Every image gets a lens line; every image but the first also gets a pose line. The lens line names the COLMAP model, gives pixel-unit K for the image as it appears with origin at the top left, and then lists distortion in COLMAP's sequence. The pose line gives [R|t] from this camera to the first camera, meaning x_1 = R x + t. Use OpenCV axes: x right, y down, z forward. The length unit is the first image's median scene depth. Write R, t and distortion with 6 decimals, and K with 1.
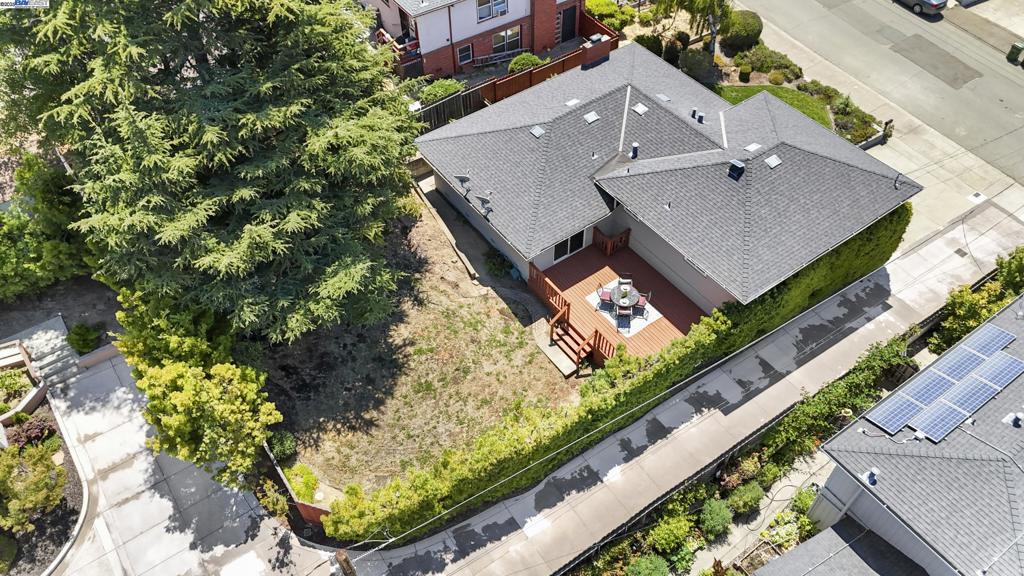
lens RADIAL K [[741.2, 0, 509.4], [0, 741.2, 289.5], [0, 0, 1]] dist [0.106279, -0.096435]
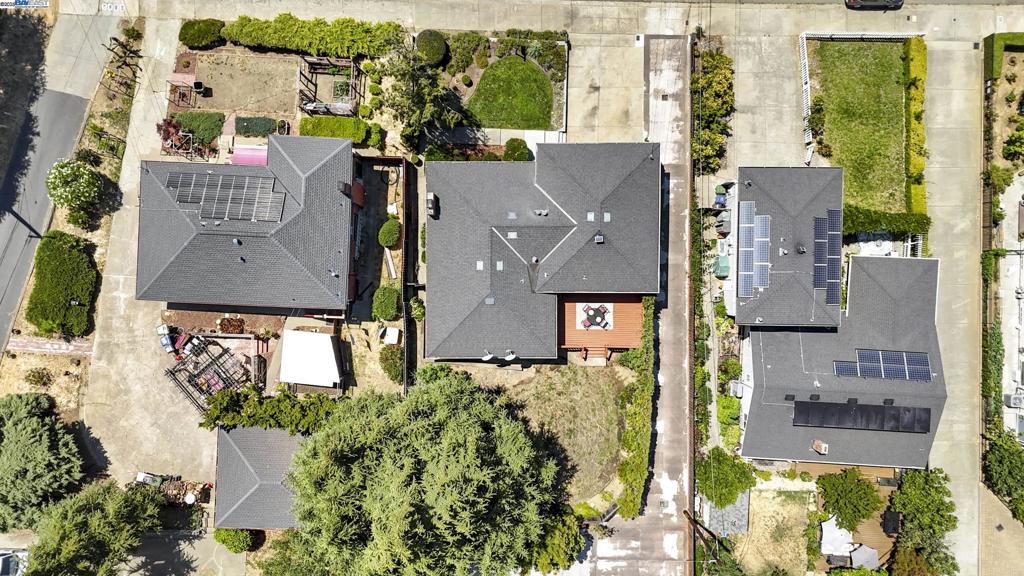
lens RADIAL K [[741.2, 0, 509.4], [0, 741.2, 289.5], [0, 0, 1]] dist [0.106279, -0.096435]
pose [[0.581700, -0.813403, 0.000325, 0.084957], [0.623835, 0.446388, 0.641535, -1.239137], [-0.521972, -0.372978, 0.767094, -0.217326]]
